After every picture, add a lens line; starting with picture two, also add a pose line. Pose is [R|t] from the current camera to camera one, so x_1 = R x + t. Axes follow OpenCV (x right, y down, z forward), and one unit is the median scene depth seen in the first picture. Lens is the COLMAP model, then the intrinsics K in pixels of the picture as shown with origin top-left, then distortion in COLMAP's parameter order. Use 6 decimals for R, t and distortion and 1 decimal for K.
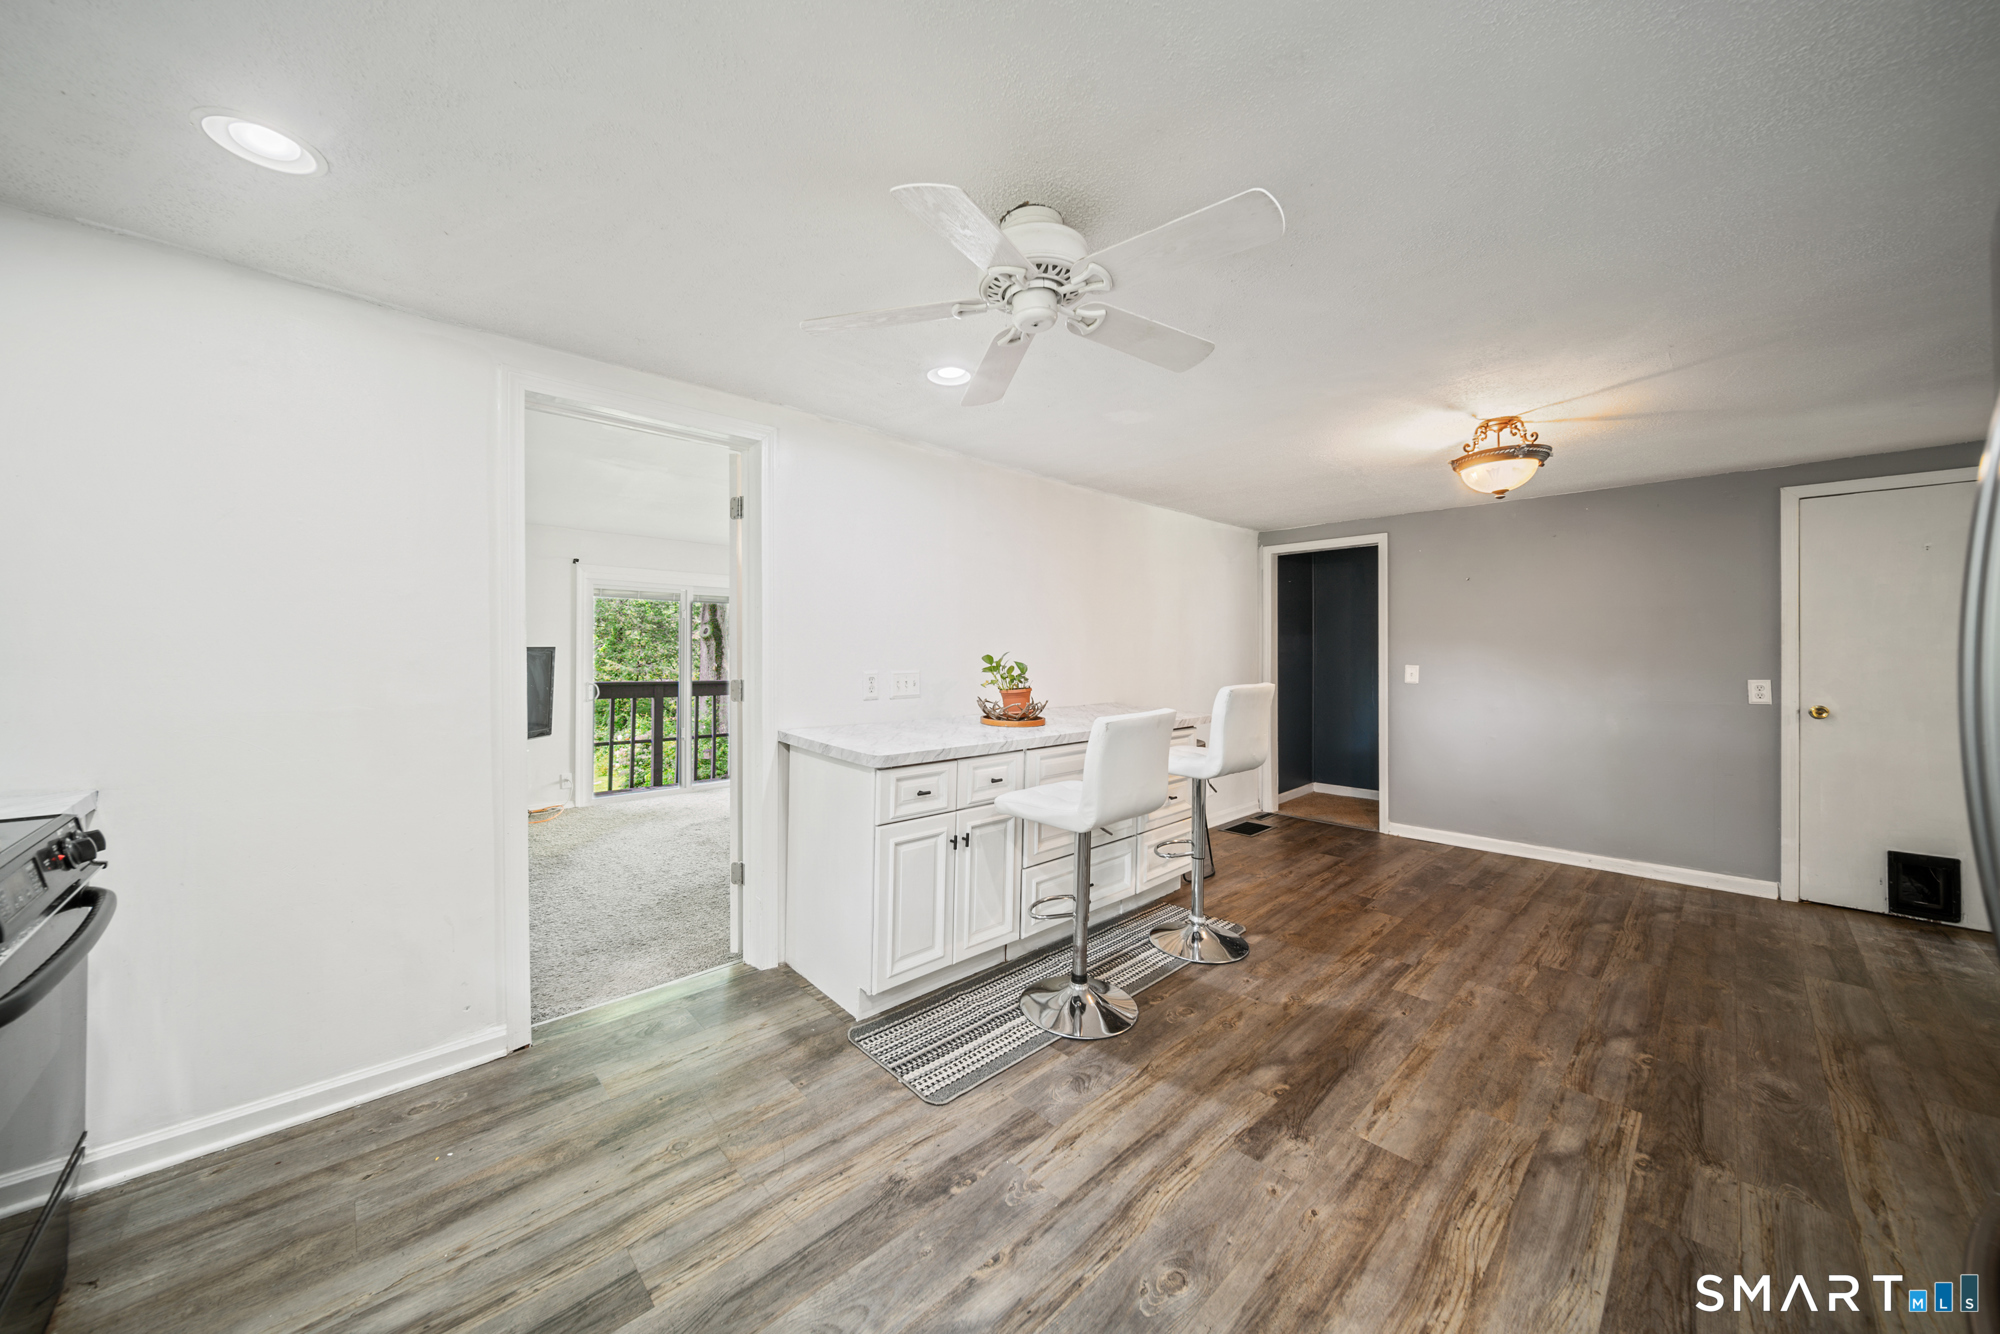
lens RADIAL K [[722.0, 0, 987.0], [0, 722.0, 647.0], [0, 0, 1]] dist [0.007643, -0.000014]
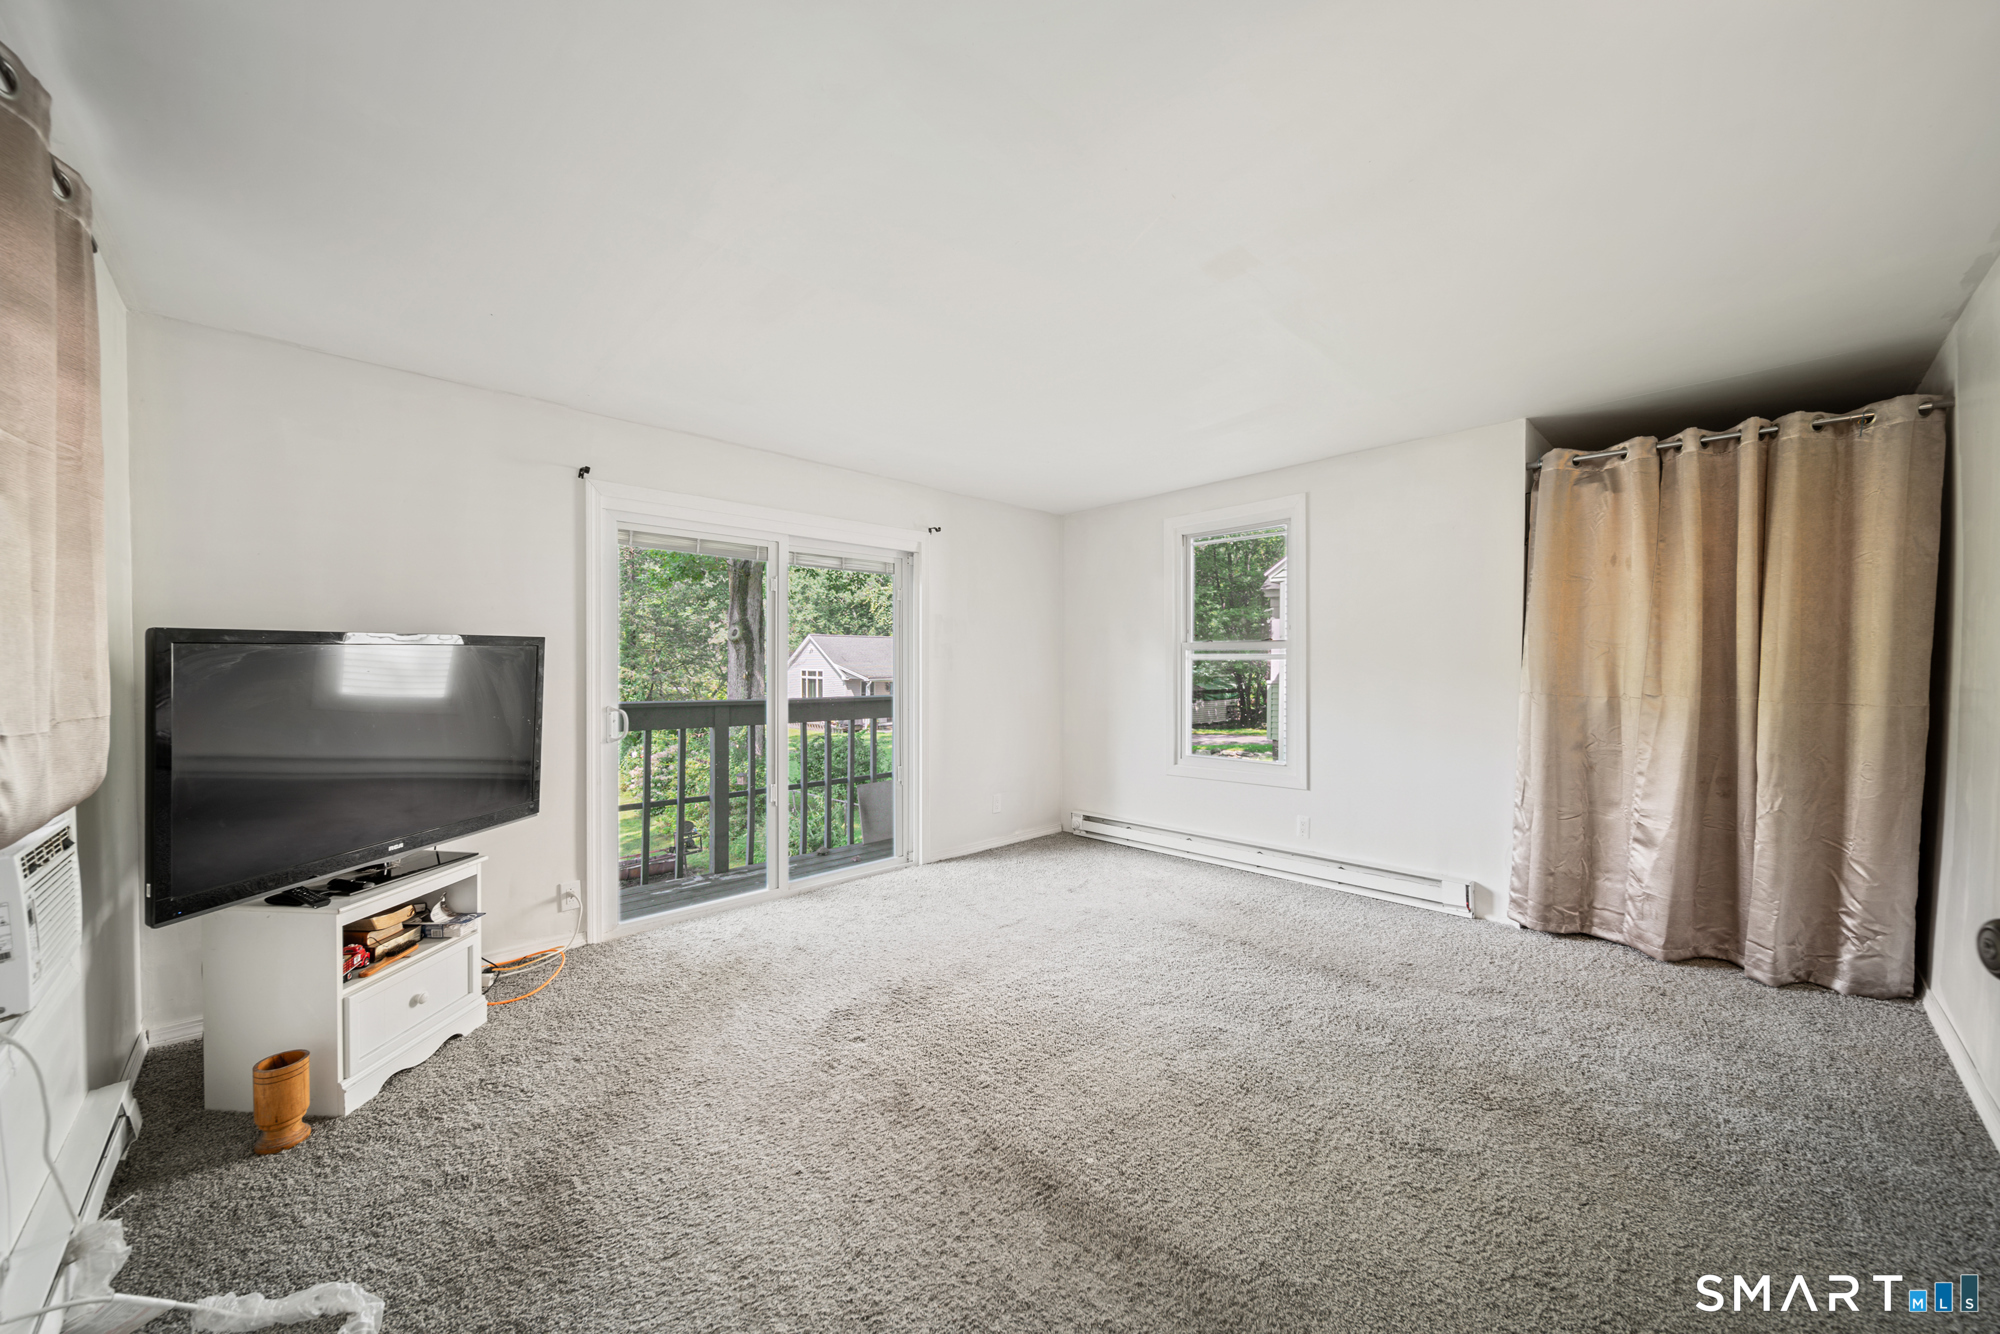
lens RADIAL K [[716.8, 0, 988.1], [0, 716.8, 670.4], [0, 0, 1]] dist [-0.000046, -0.000047]
pose [[0.999994, 0.002293, -0.002668, -0.226993], [-0.002234, 0.999762, 0.021691, 0.008713], [0.002718, -0.021685, 0.999761, 0.397311]]
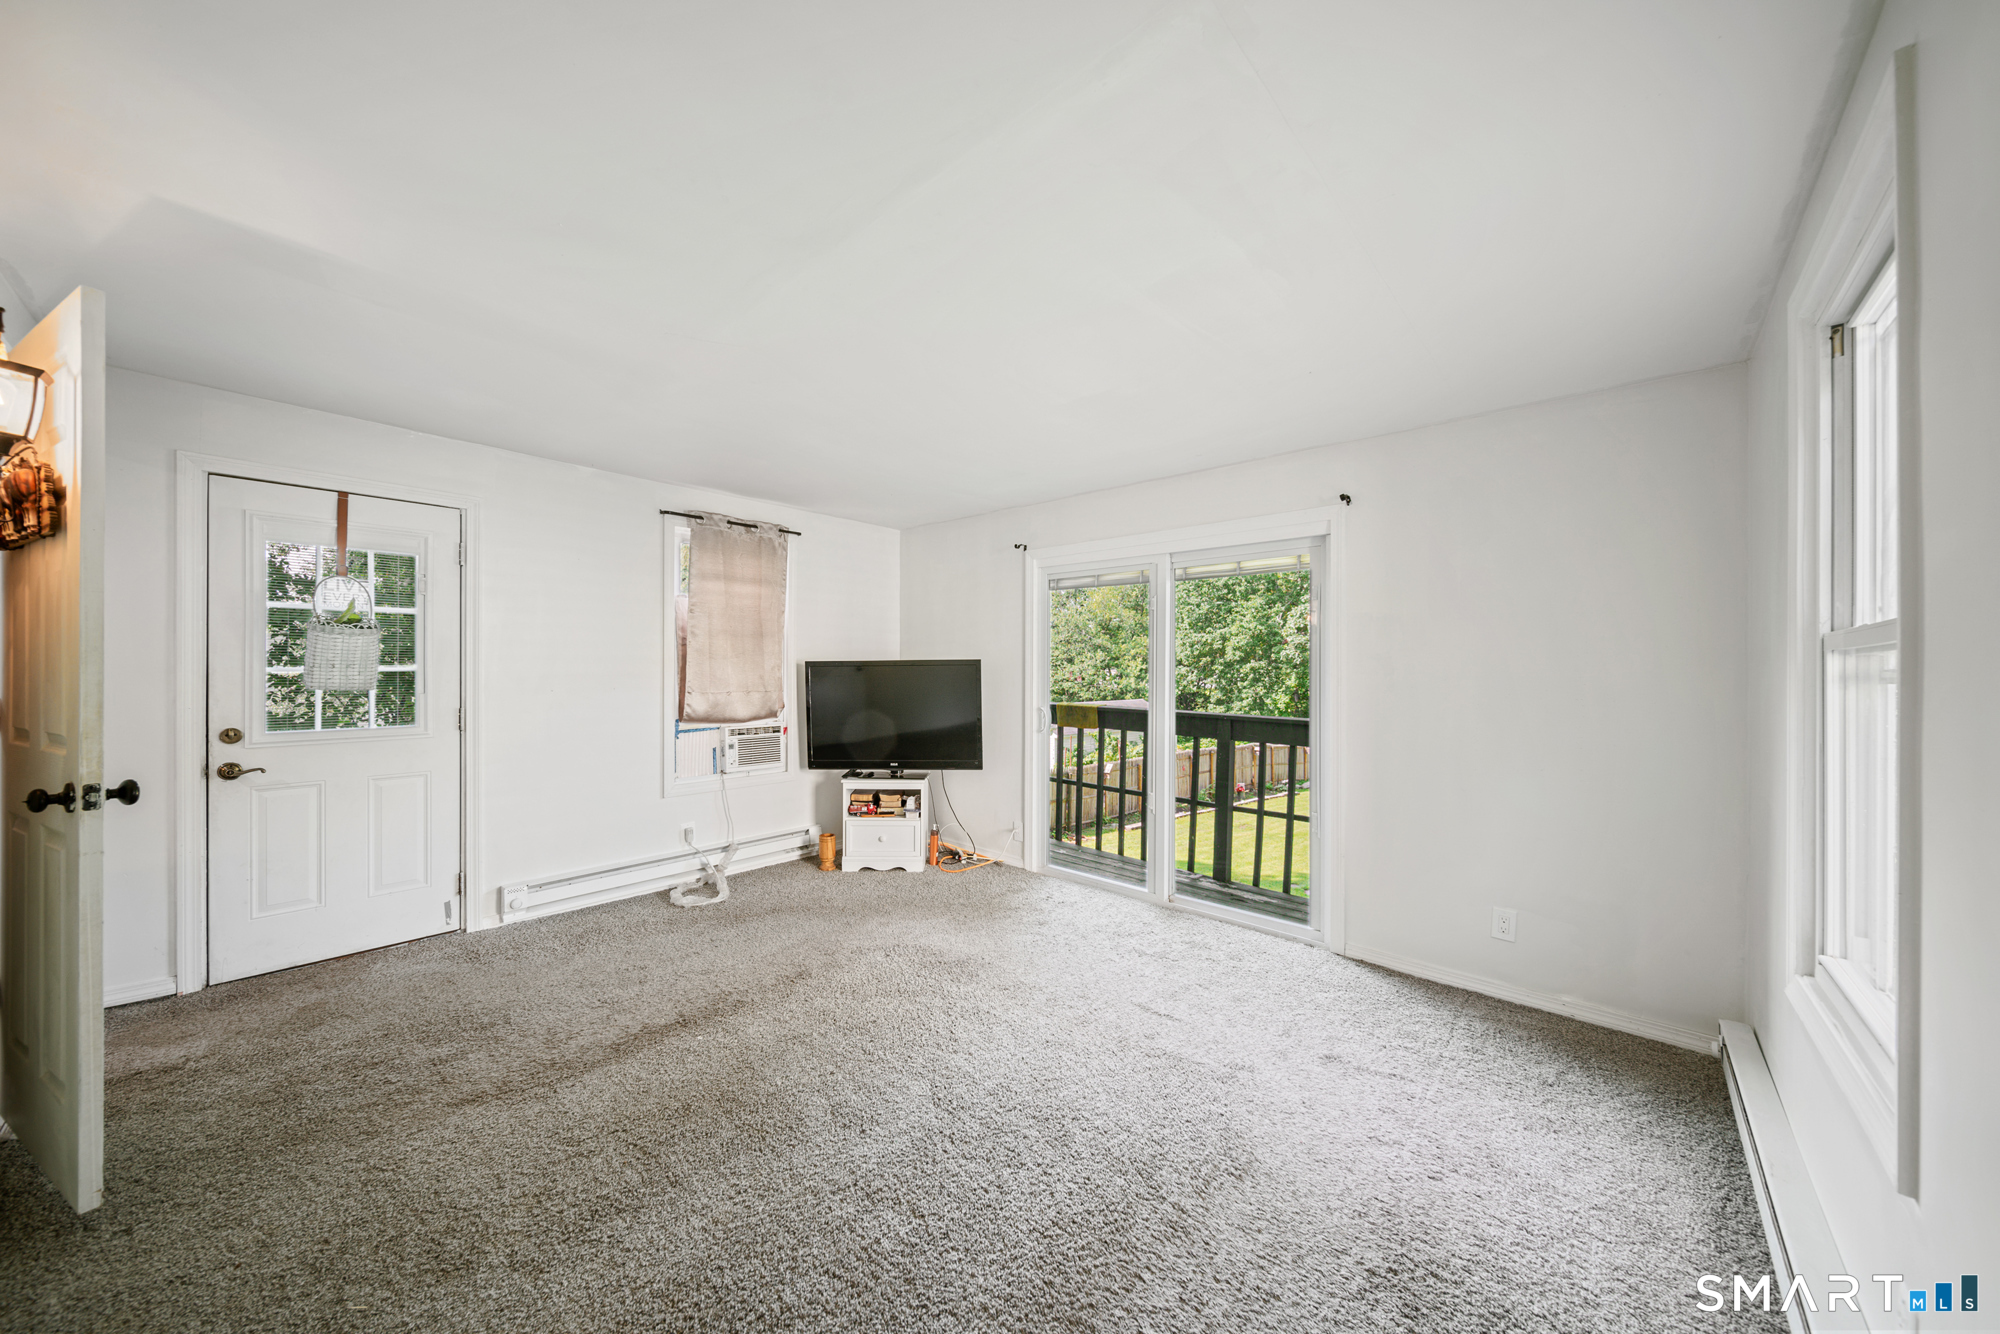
lens RADIAL K [[716.8, 0, 988.1], [0, 716.8, 670.4], [0, 0, 1]] dist [-0.000046, -0.000047]
pose [[0.032045, 0.002403, -0.999484, 0.156572], [0.002931, 0.999993, 0.002498, 0.007500], [0.999482, -0.003009, 0.032038, 0.768834]]
